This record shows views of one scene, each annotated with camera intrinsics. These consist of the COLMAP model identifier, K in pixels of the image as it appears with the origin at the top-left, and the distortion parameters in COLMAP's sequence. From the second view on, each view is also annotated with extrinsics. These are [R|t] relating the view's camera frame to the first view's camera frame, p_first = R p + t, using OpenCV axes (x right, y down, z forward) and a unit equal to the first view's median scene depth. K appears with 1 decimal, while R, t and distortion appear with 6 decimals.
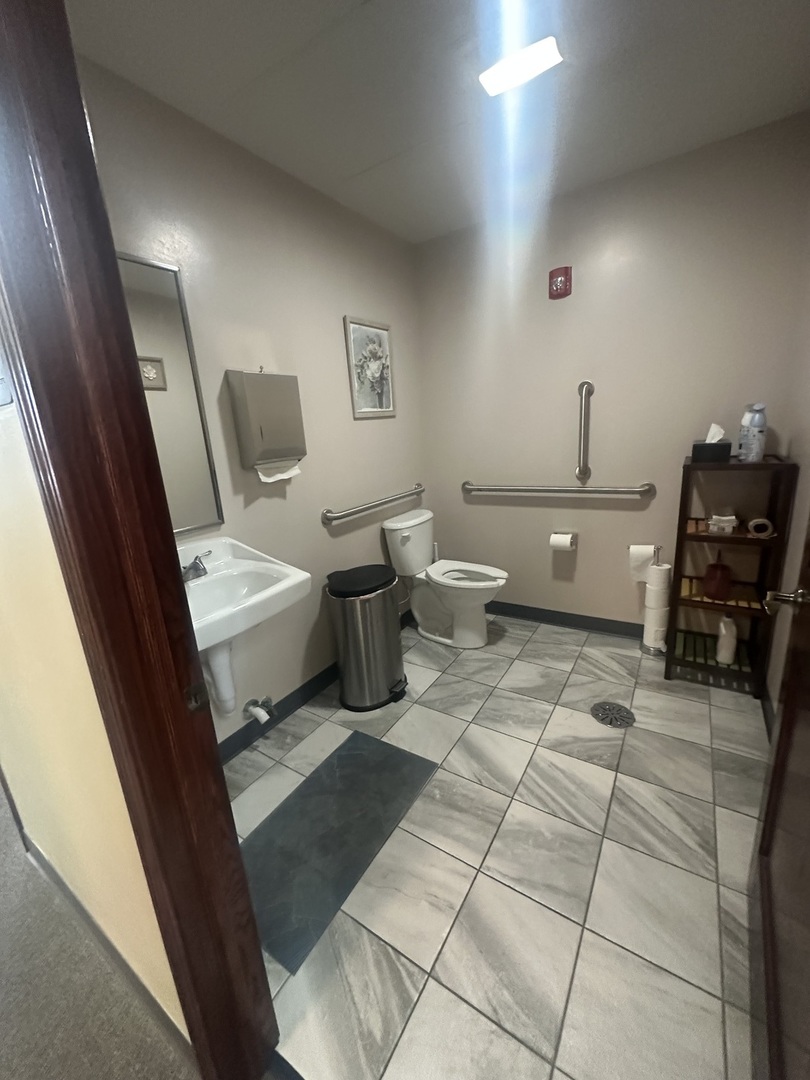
lens RADIAL K [[432.2, 0, 404.2], [0, 432.2, 538.5], [0, 0, 1]] dist [-0.001700, 0.000248]
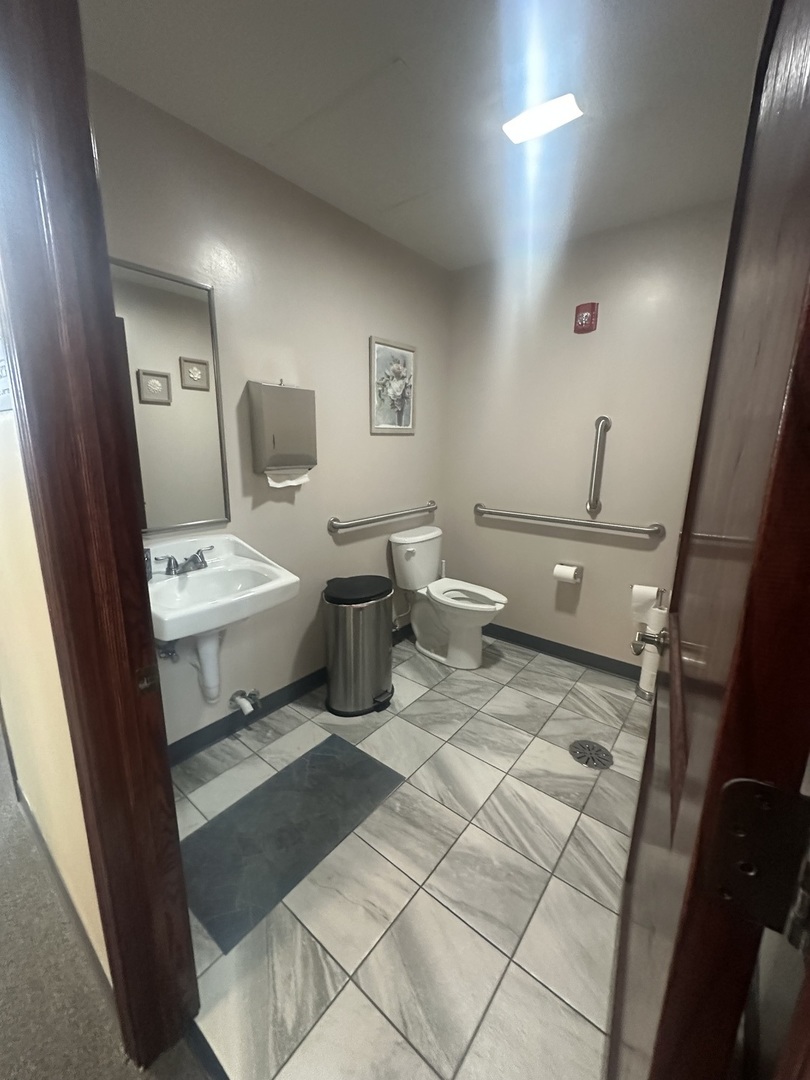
lens RADIAL K [[432.2, 0, 404.2], [0, 432.2, 538.5], [0, 0, 1]] dist [-0.001700, 0.000248]
pose [[0.991349, 0.104401, -0.079543, 0.087831], [-0.106431, 0.994083, -0.021711, -0.014542], [0.076806, 0.029989, 0.996595, -0.028452]]
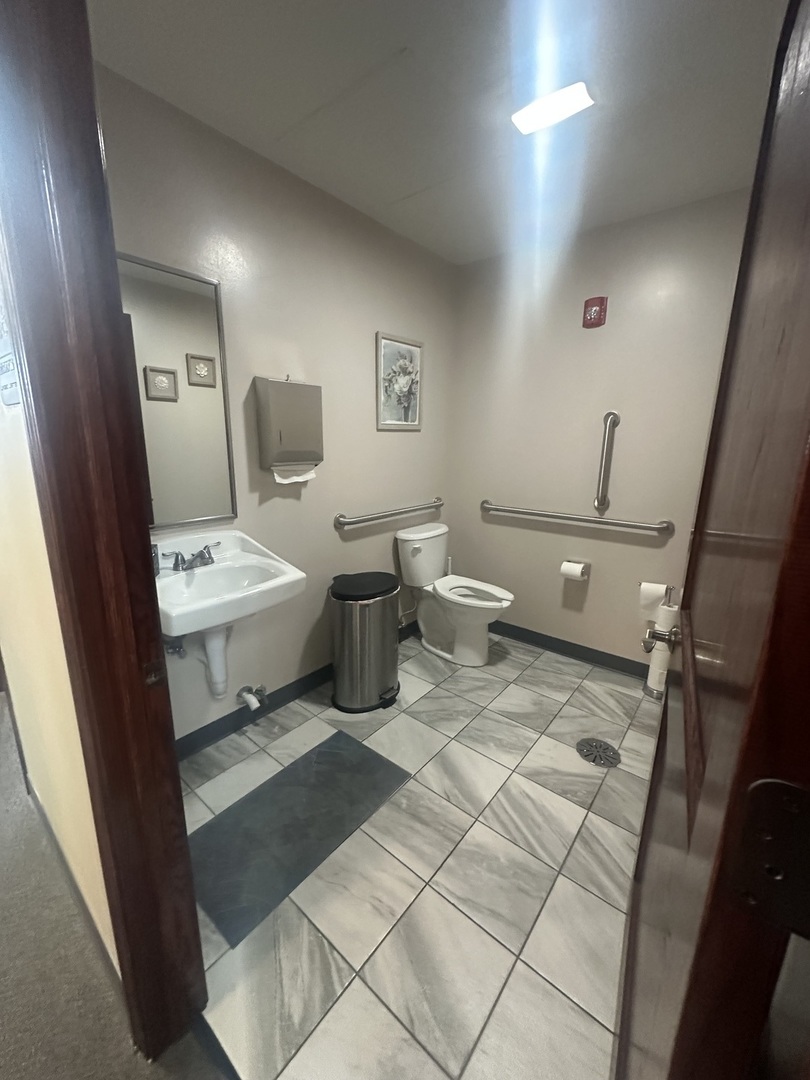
lens RADIAL K [[431.9, 0, 404.2], [0, 431.9, 538.3], [0, 0, 1]] dist [-0.000788, -0.000169]
pose [[0.990123, 0.106708, -0.090944, 0.084909], [-0.108458, 0.993995, -0.014516, -0.012356], [0.088849, 0.024236, 0.995750, -0.024262]]
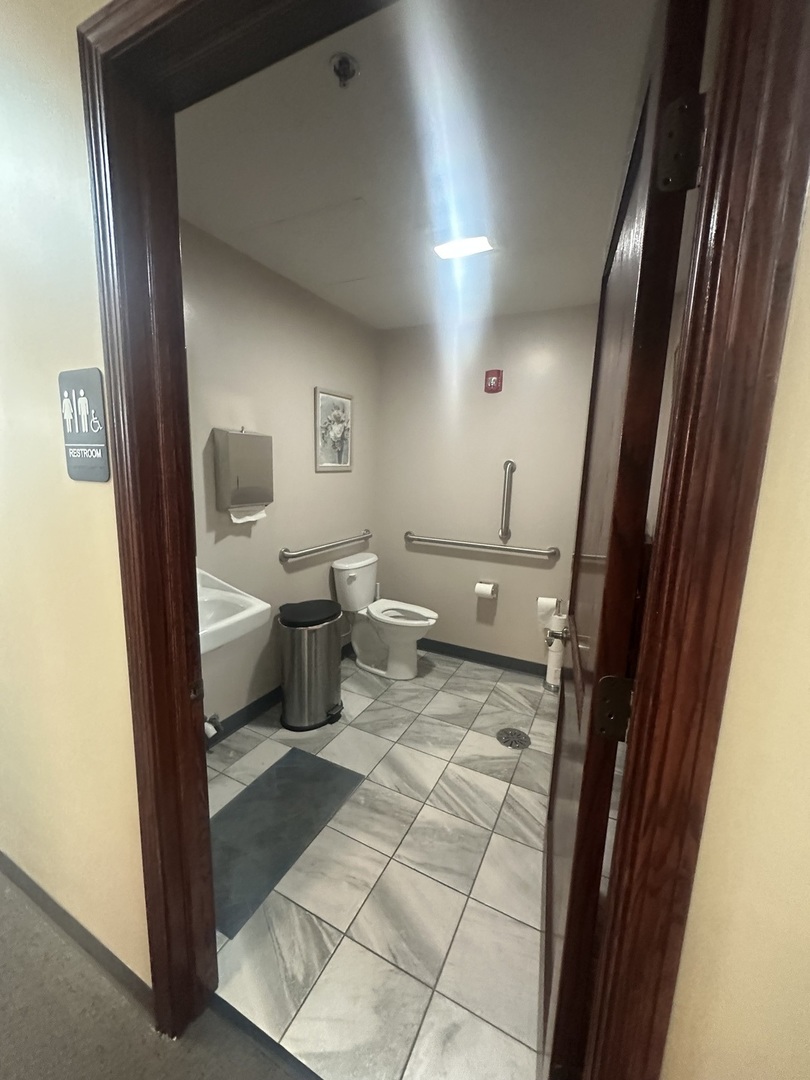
lens RADIAL K [[433.8, 0, 403.3], [0, 433.8, 538.8], [0, 0, 1]] dist [0.000602, 0.000094]
pose [[0.989533, 0.081210, 0.119289, -0.009418], [-0.071012, 0.993640, -0.087392, -0.016649], [-0.125628, 0.078006, 0.989006, -0.196817]]
